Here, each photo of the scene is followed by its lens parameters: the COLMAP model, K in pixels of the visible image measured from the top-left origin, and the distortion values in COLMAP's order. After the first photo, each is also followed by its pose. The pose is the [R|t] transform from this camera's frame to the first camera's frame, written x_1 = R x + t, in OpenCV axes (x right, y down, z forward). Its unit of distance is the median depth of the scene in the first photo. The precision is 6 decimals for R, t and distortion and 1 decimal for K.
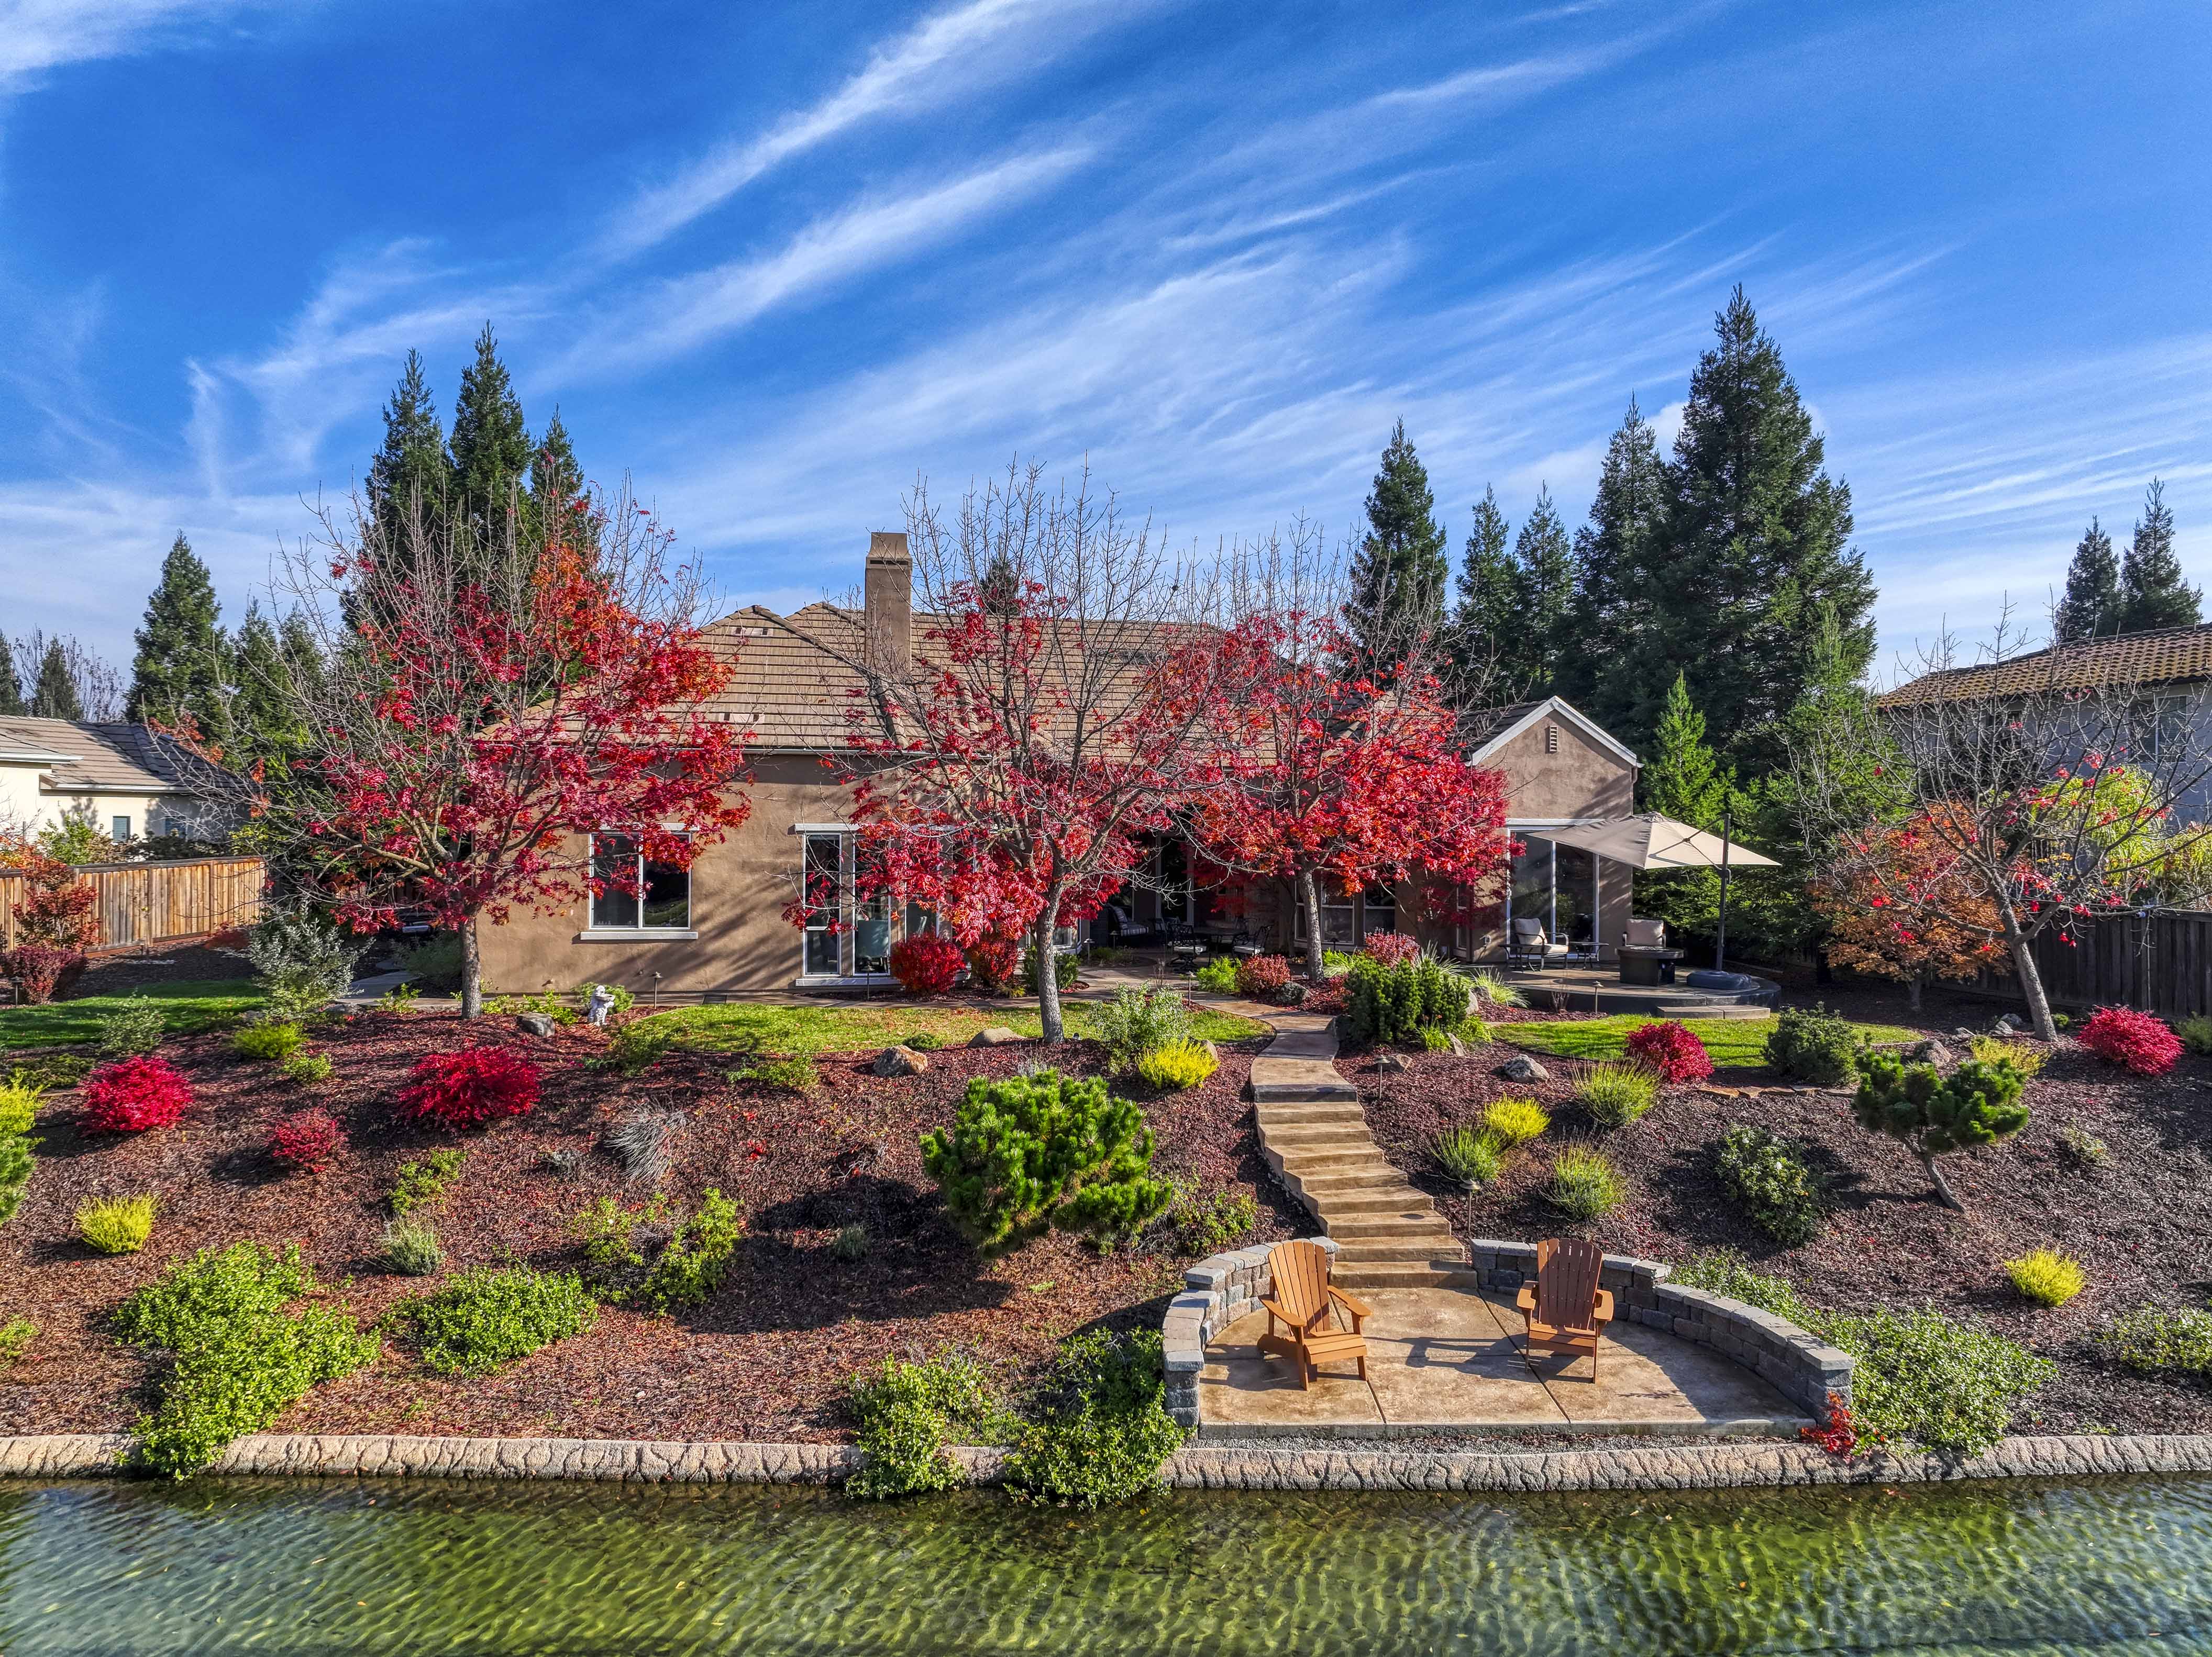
lens RADIAL K [[1556.3, 0, 1096.0], [0, 1556.3, 815.9], [0, 0, 1]] dist [0.005954, 0.003937]
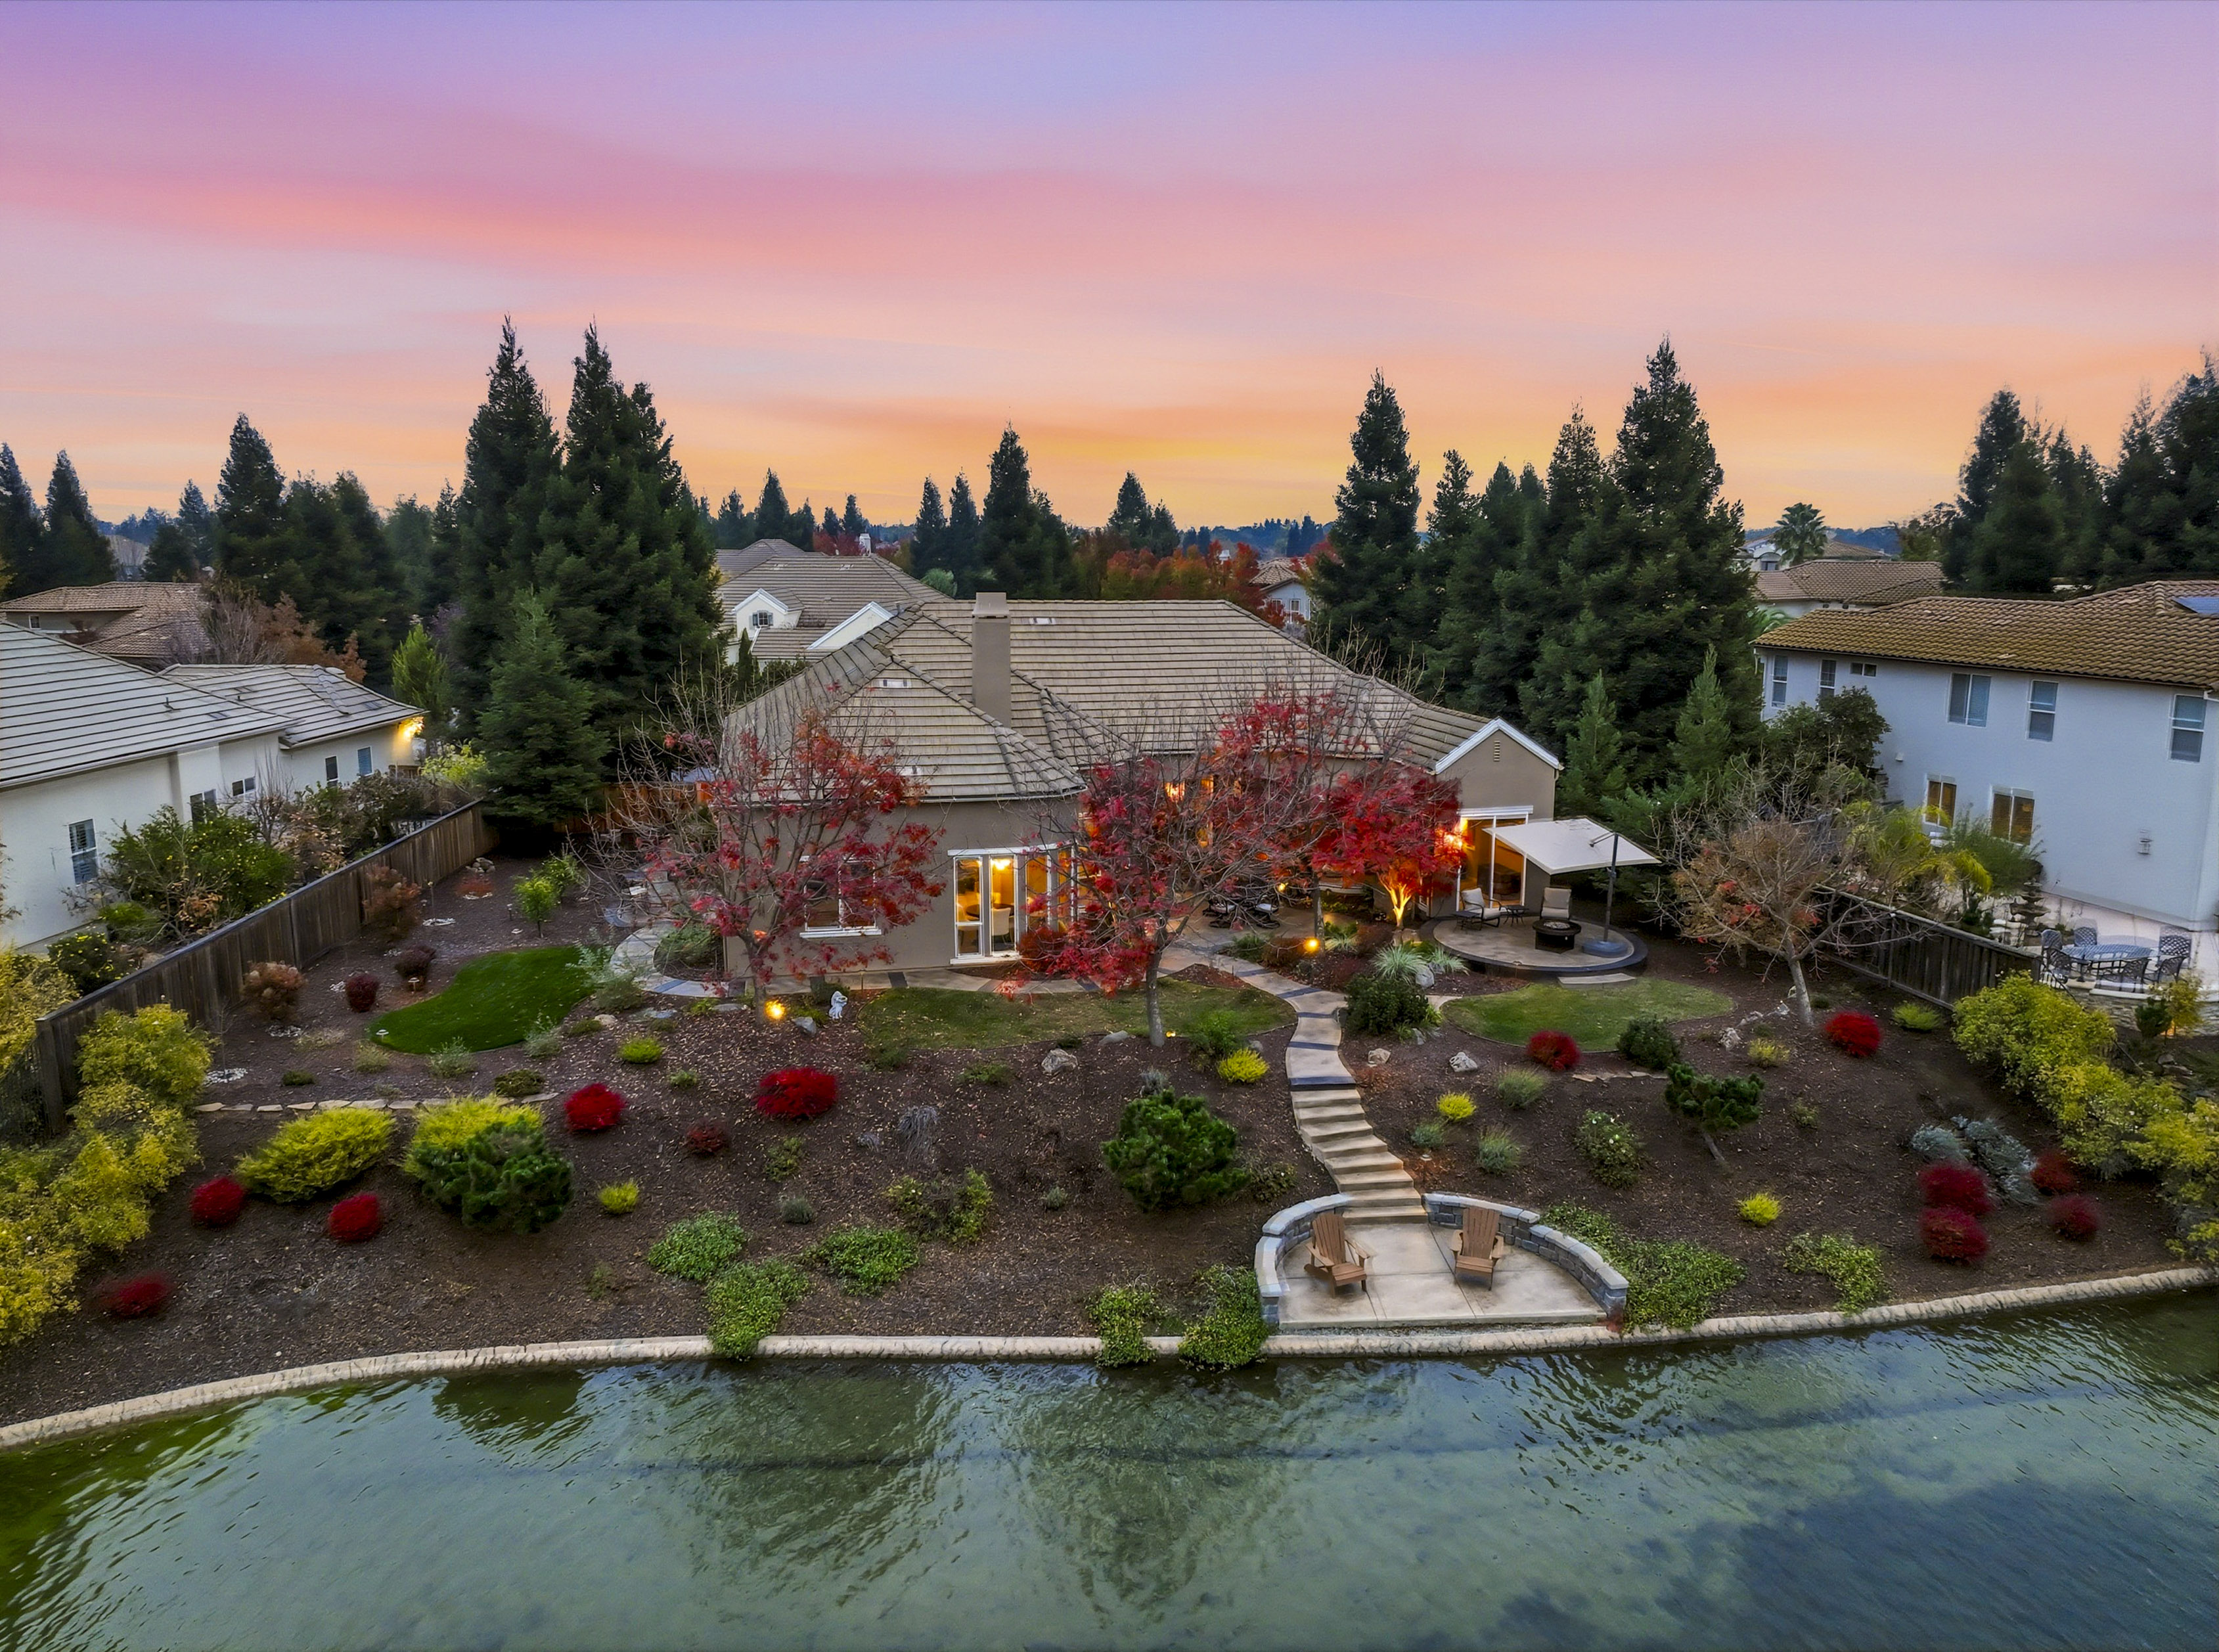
lens RADIAL K [[1561.4, 0, 1104.3], [0, 1561.4, 825.5], [0, 0, 1]] dist [0.005954, 0.003937]
pose [[0.999432, -0.008363, 0.032659, -0.084751], [0.002295, 0.983373, 0.181581, -0.228340], [-0.033634, -0.181403, 0.982834, -0.309637]]
